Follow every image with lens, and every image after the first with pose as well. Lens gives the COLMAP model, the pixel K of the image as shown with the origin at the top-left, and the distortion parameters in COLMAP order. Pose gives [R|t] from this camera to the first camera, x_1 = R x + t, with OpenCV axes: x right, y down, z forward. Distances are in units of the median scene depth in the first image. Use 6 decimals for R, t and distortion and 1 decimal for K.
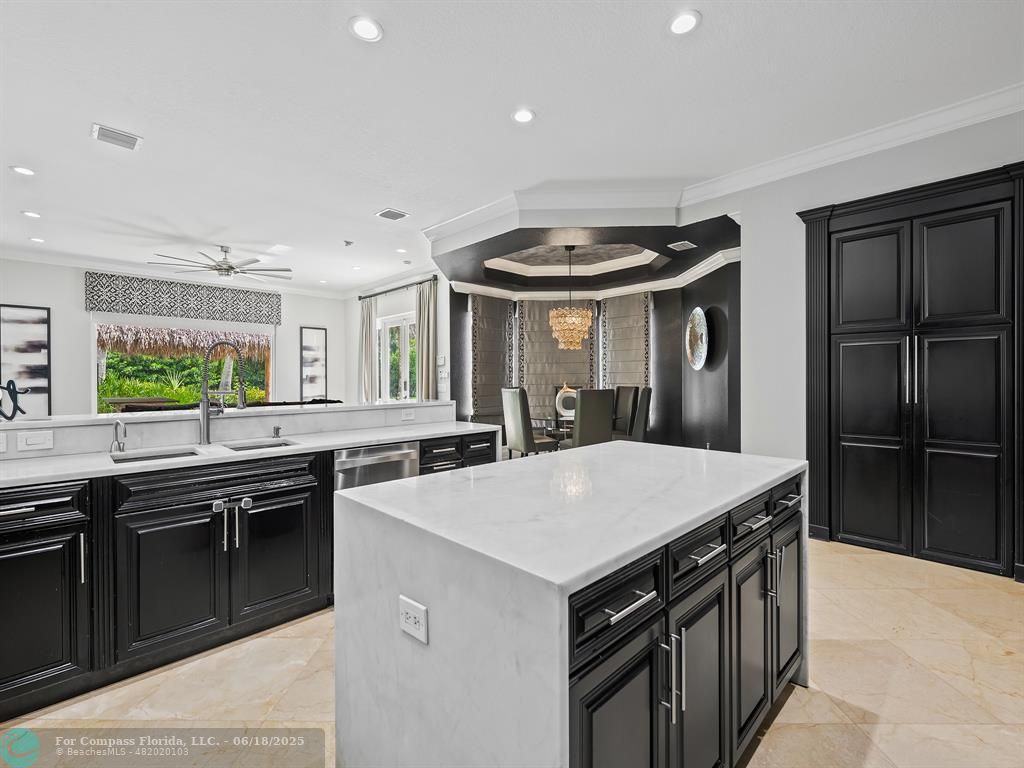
lens RADIAL K [[453.6, 0, 512.0], [0, 453.6, 384.0], [0, 0, 1]] dist [-0.000093, -0.000075]
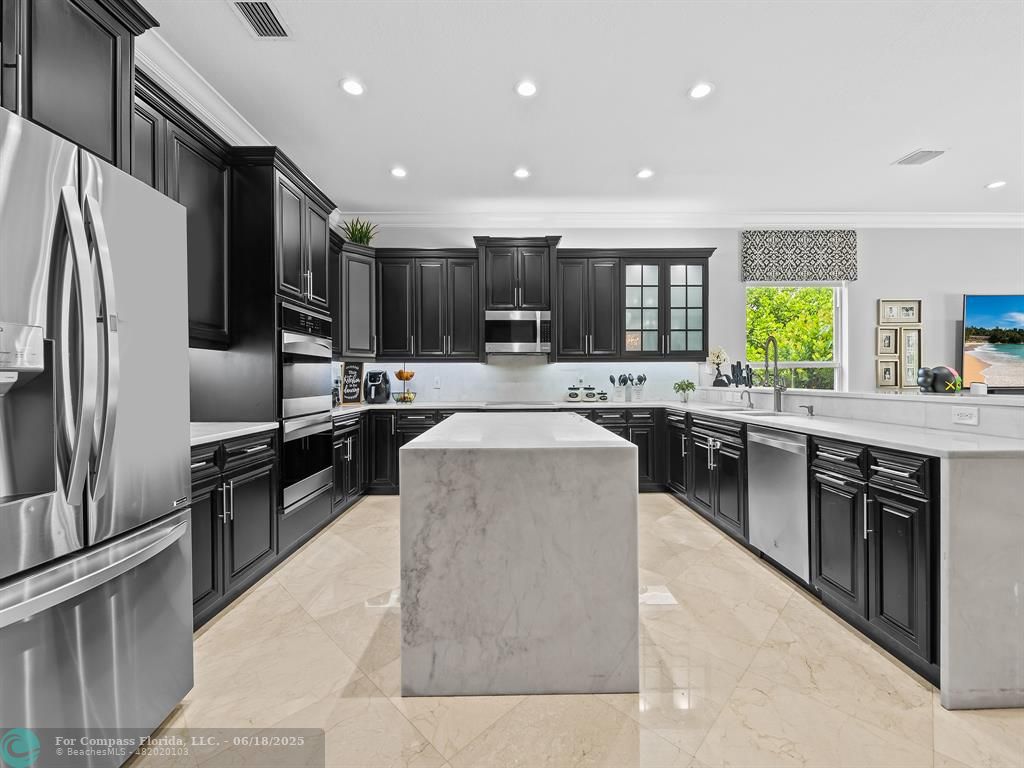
lens RADIAL K [[415.0, 0, 515.6], [0, 415.0, 380.0], [0, 0, 1]] dist [-0.000434, -0.000421]
pose [[-0.681766, 0.009911, -0.731503, 0.307233], [-0.000581, 0.999901, 0.014089, 0.006447], [0.731570, 0.010030, -0.681692, 0.482269]]
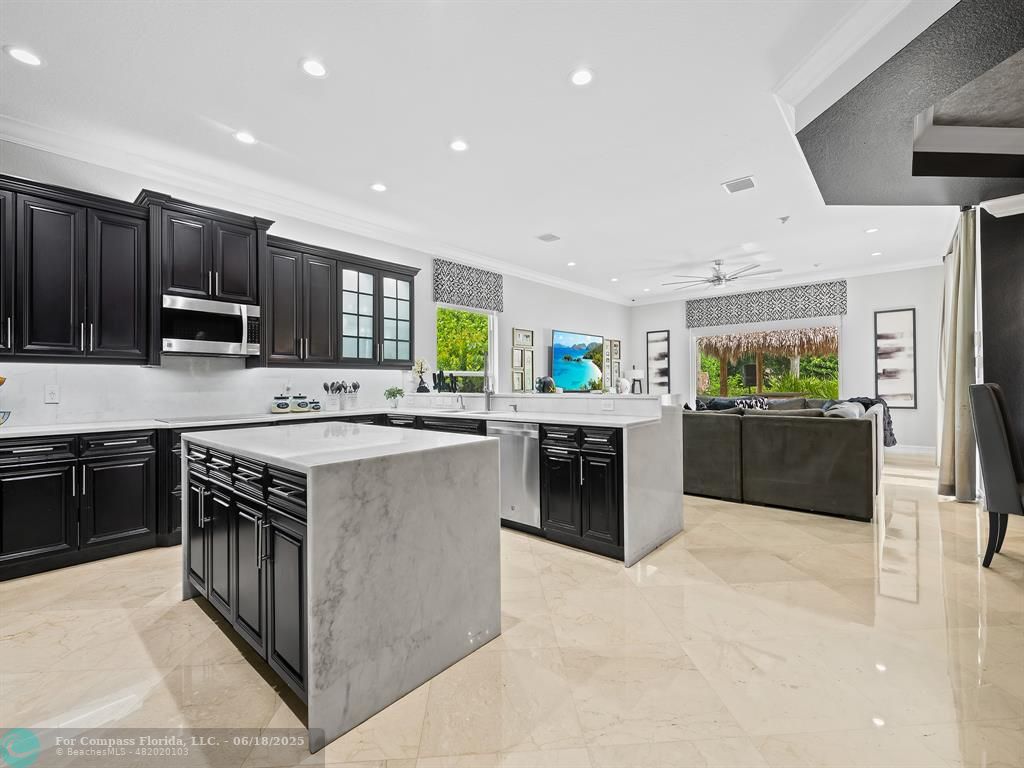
lens RADIAL K [[437.7, 0, 511.9], [0, 437.7, 381.9], [0, 0, 1]] dist [-0.000662, -0.000234]
pose [[0.079986, -0.000387, -0.996796, 0.400013], [-0.001110, 0.999999, -0.000477, 0.007226], [0.996795, 0.001145, 0.079986, 0.359119]]
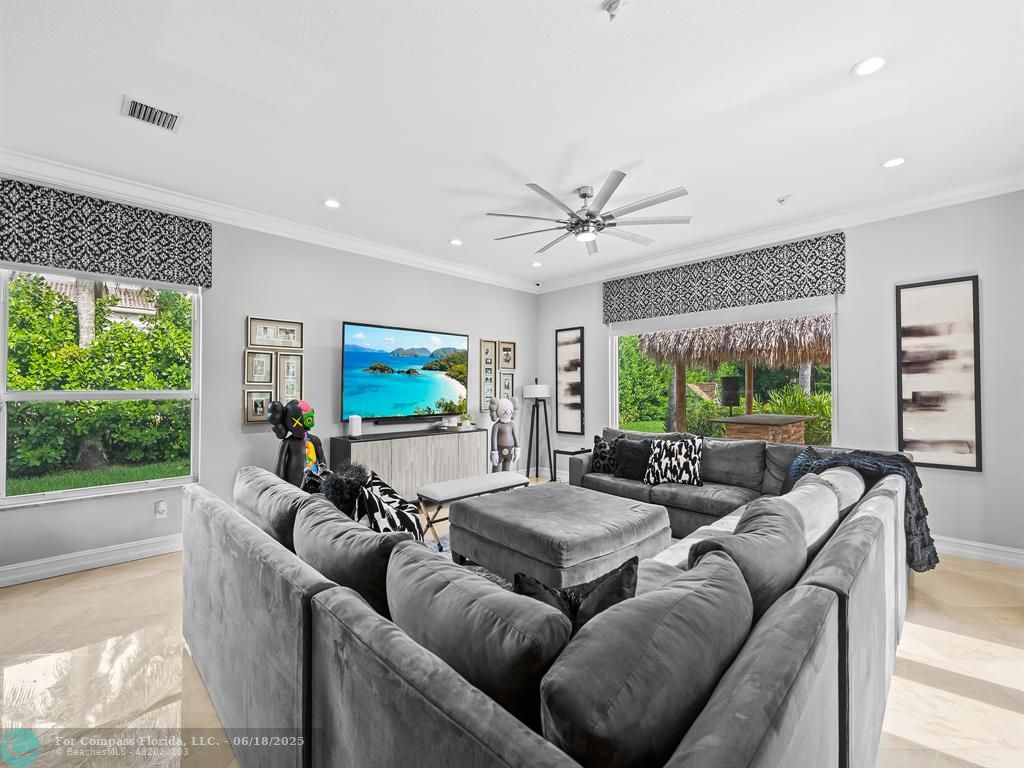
lens RADIAL K [[426.2, 0, 512.0], [0, 426.2, 384.0], [0, 0, 1]] dist [0.000101, -0.000442]
pose [[0.010212, -0.010105, -0.999897, -0.055177], [-0.010523, 0.999892, -0.010212, -0.026285], [0.999892, 0.010627, 0.010104, 0.833525]]
